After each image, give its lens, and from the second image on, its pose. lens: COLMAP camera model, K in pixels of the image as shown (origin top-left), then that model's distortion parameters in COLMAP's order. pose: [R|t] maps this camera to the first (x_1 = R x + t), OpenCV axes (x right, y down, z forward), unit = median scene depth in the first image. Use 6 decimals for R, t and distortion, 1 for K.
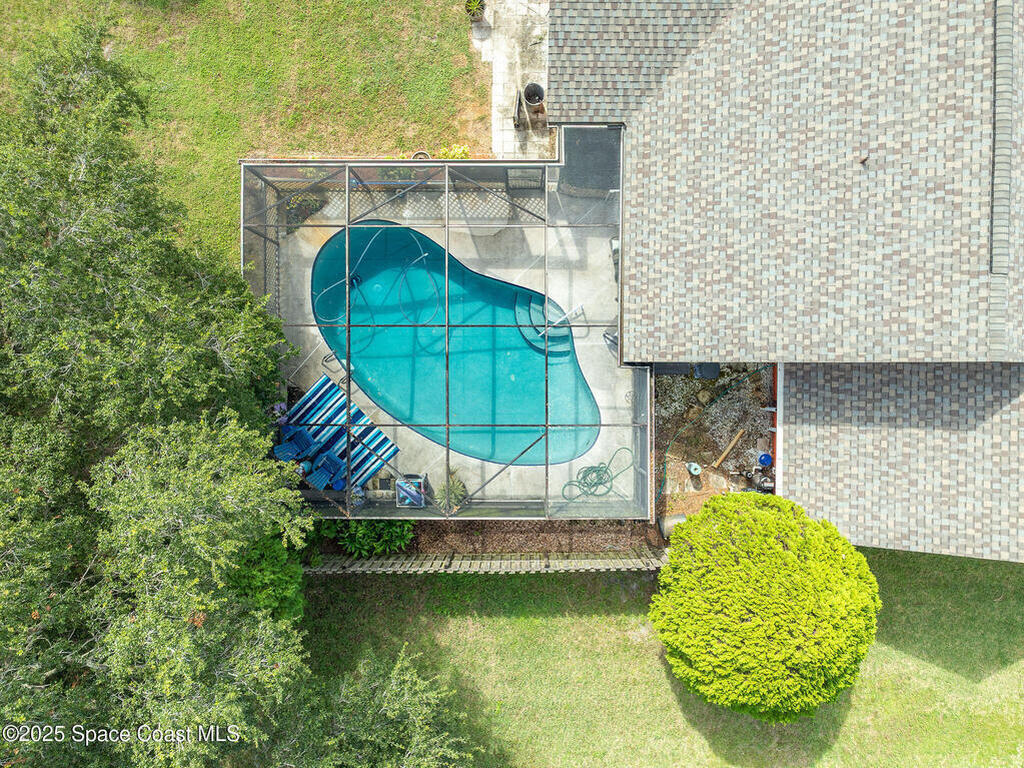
lens RADIAL K [[762.9, 0, 505.5], [0, 762.9, 384.5], [0, 0, 1]] dist [-0.003142, 0.010700]
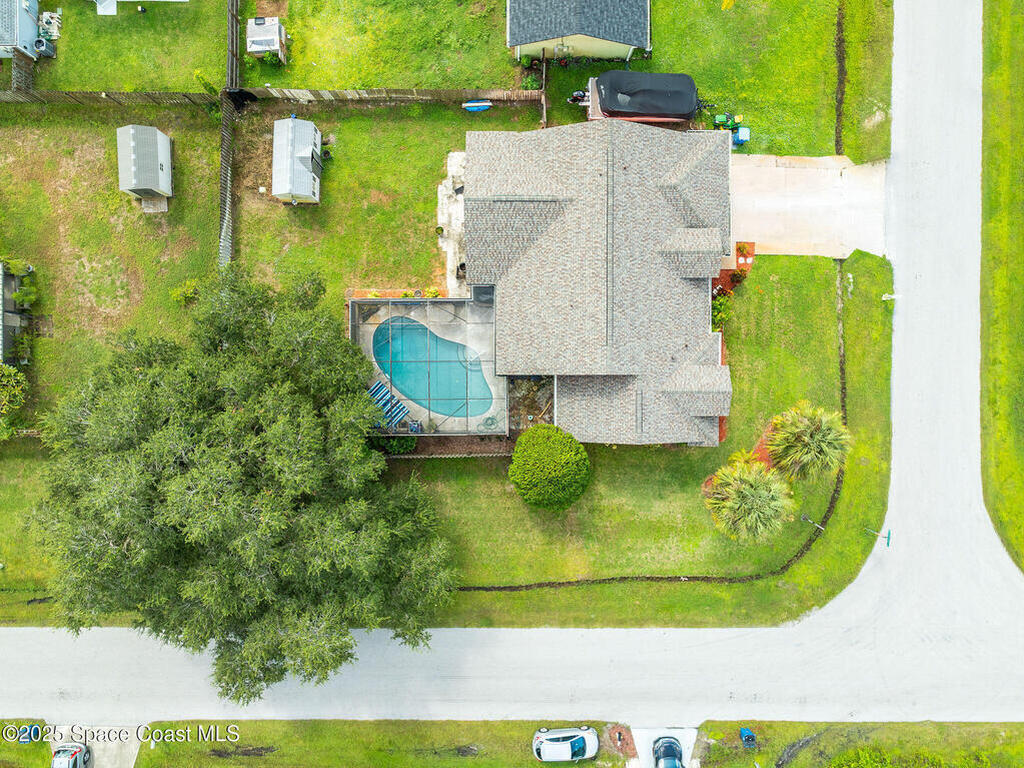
lens RADIAL K [[762.9, 0, 519.6], [0, 762.9, 386.3], [0, 0, 1]] dist [-0.003142, 0.010700]
pose [[0.999657, -0.005778, 0.025539, 0.157945], [0.005857, 0.999978, -0.002994, 0.017153], [-0.025522, 0.003142, 0.999669, -1.521071]]
